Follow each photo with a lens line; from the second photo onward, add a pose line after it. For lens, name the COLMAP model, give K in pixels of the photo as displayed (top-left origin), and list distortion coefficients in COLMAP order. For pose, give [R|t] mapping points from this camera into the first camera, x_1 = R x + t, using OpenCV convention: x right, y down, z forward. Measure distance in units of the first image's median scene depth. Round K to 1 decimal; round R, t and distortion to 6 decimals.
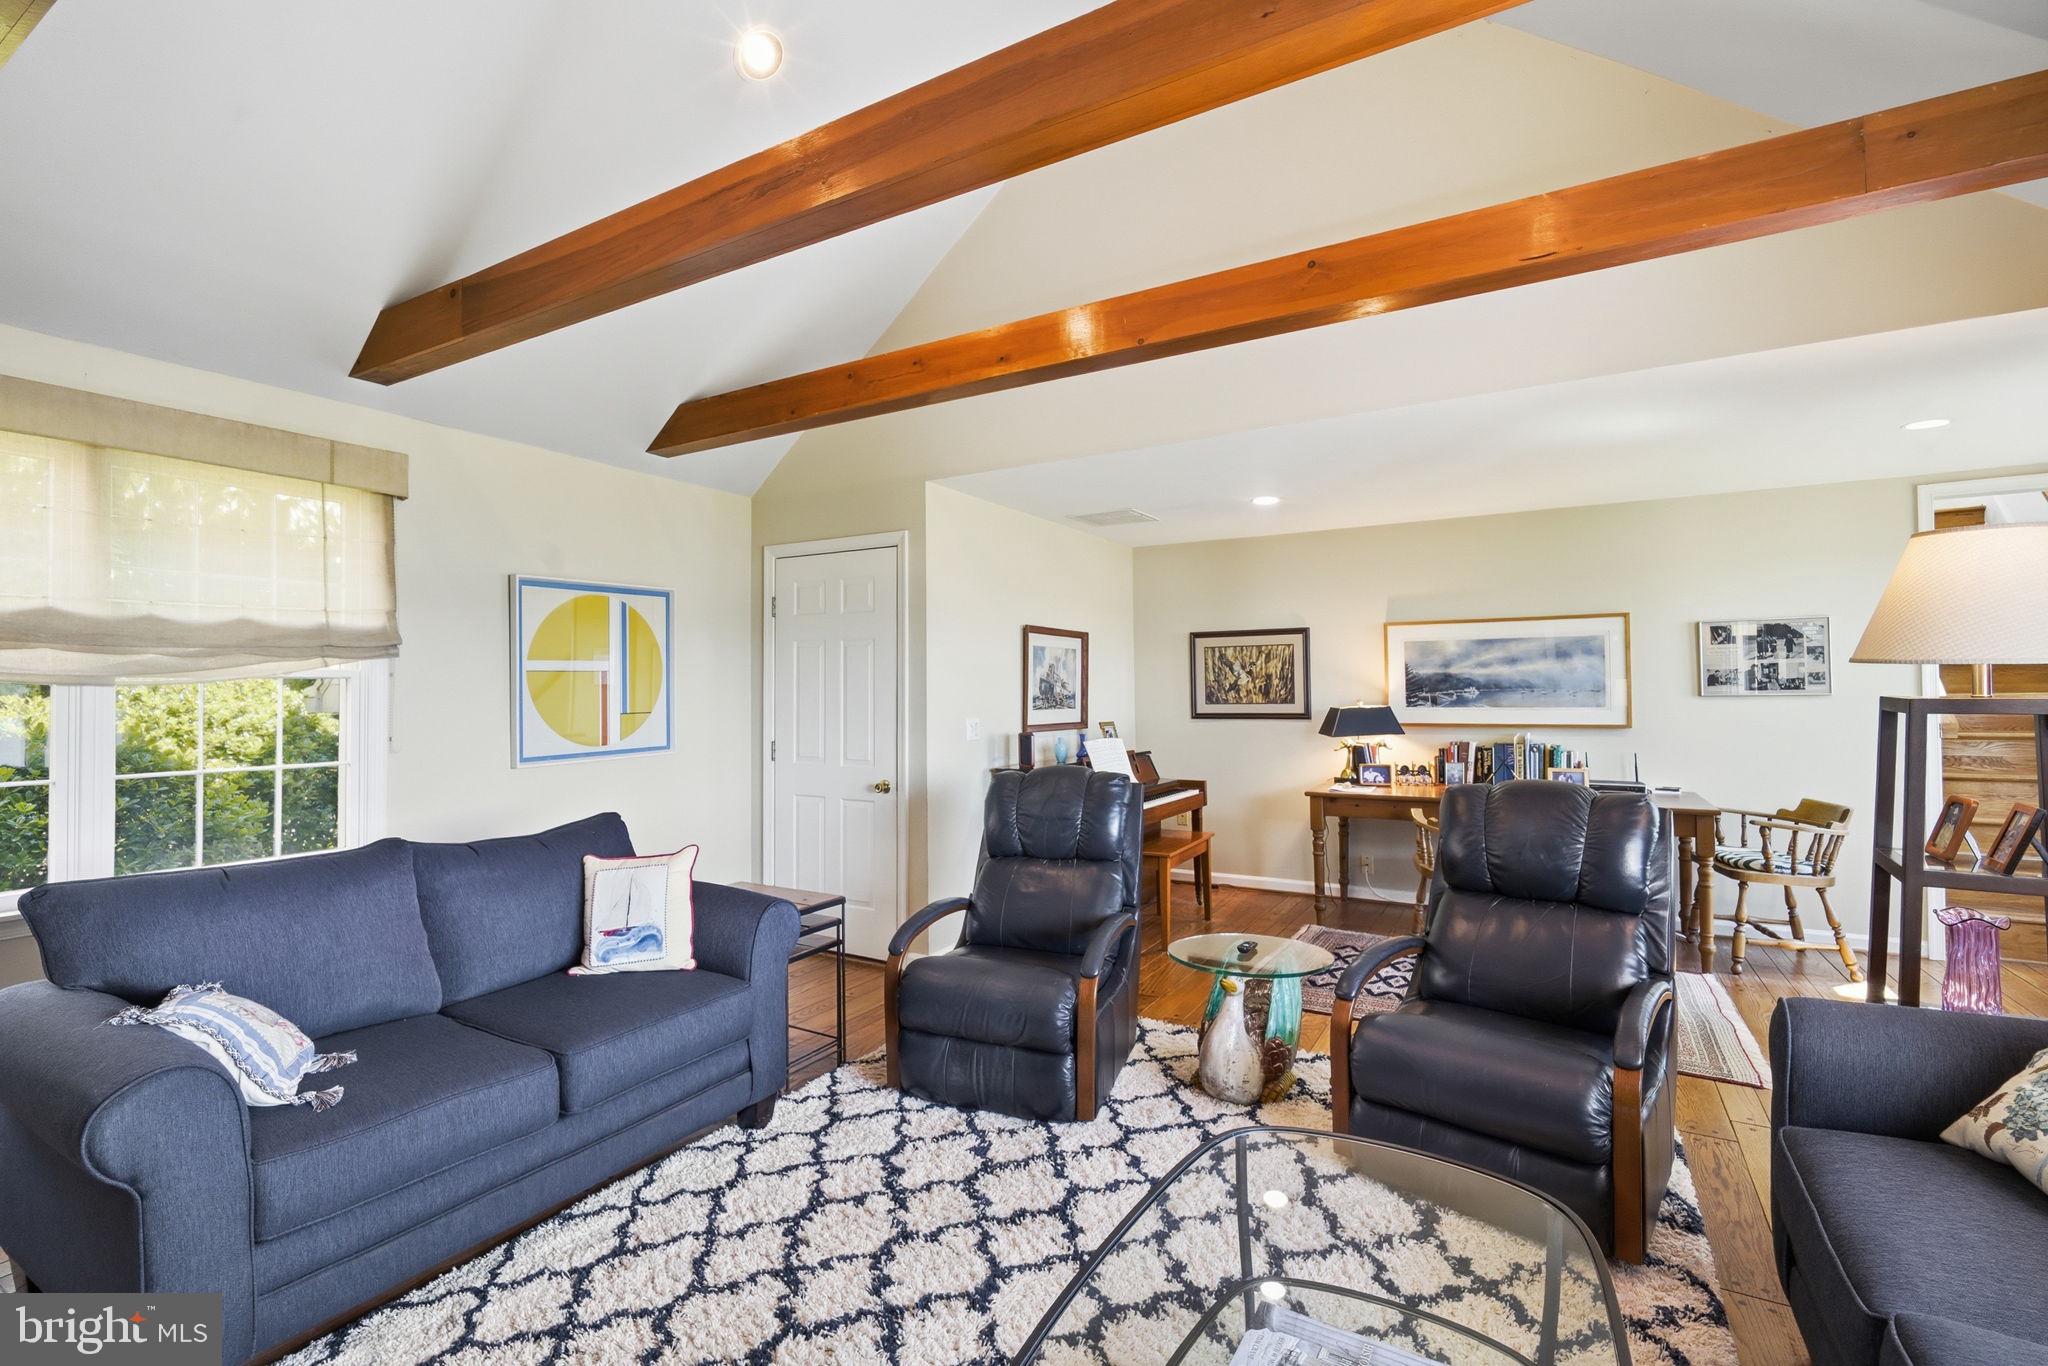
lens RADIAL K [[934.9, 0, 1027.5], [0, 934.9, 673.8], [0, 0, 1]] dist [0.001686, 0.000702]
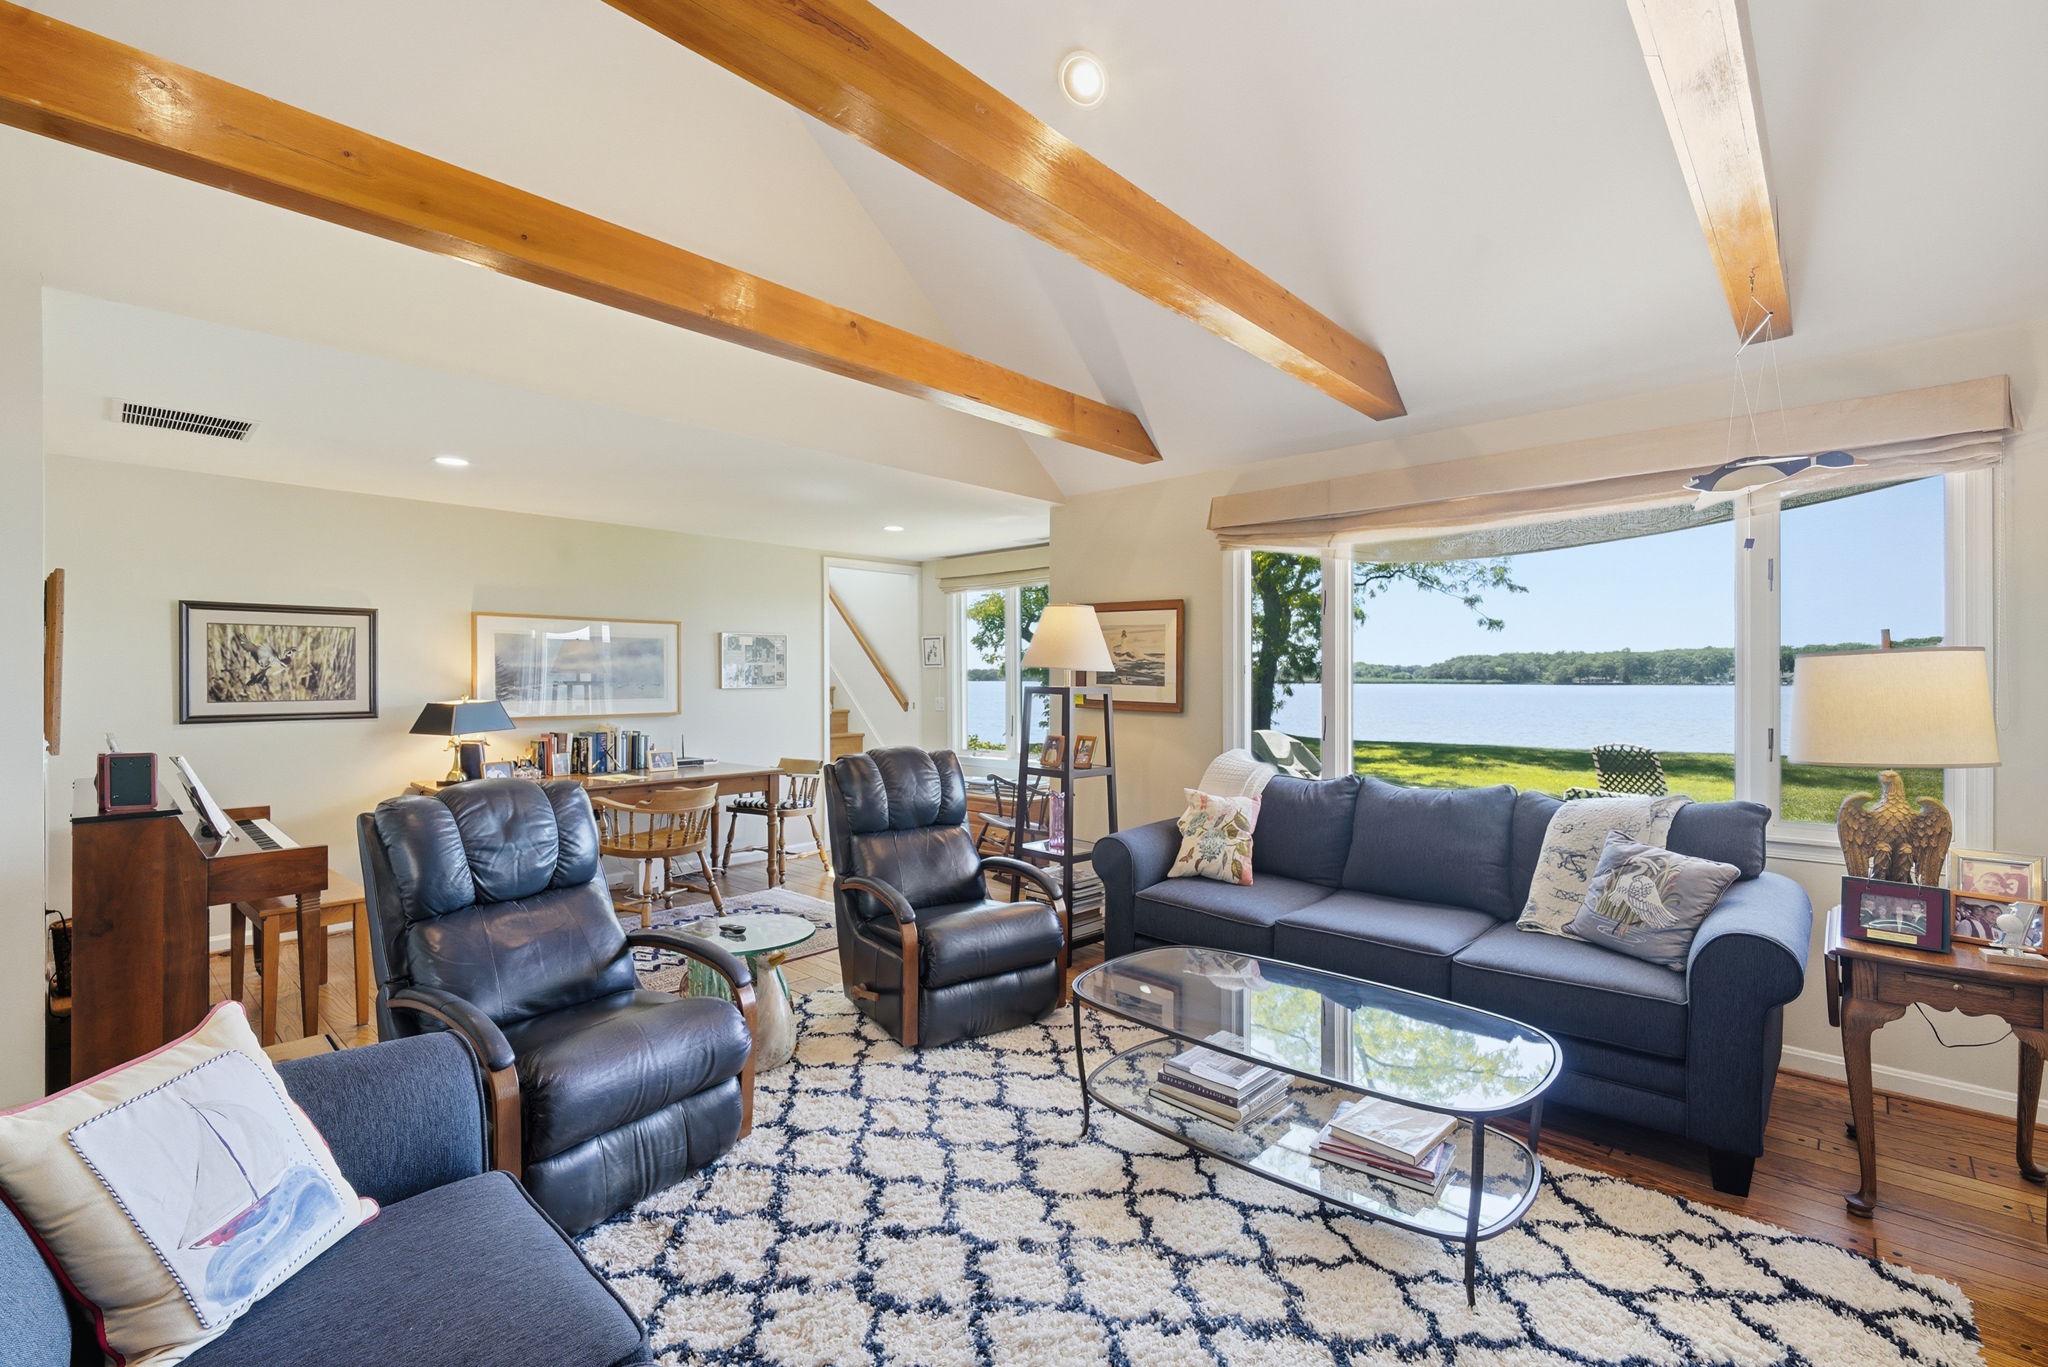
lens RADIAL K [[896.3, 0, 1024.0], [0, 896.3, 683.5], [0, 0, 1]] dist [0.000565, 0.000112]
pose [[0.213892, 0.002588, 0.976854, -0.428392], [-0.018050, 0.999836, 0.001303, 0.006939], [-0.976691, -0.017911, 0.213904, 0.302309]]
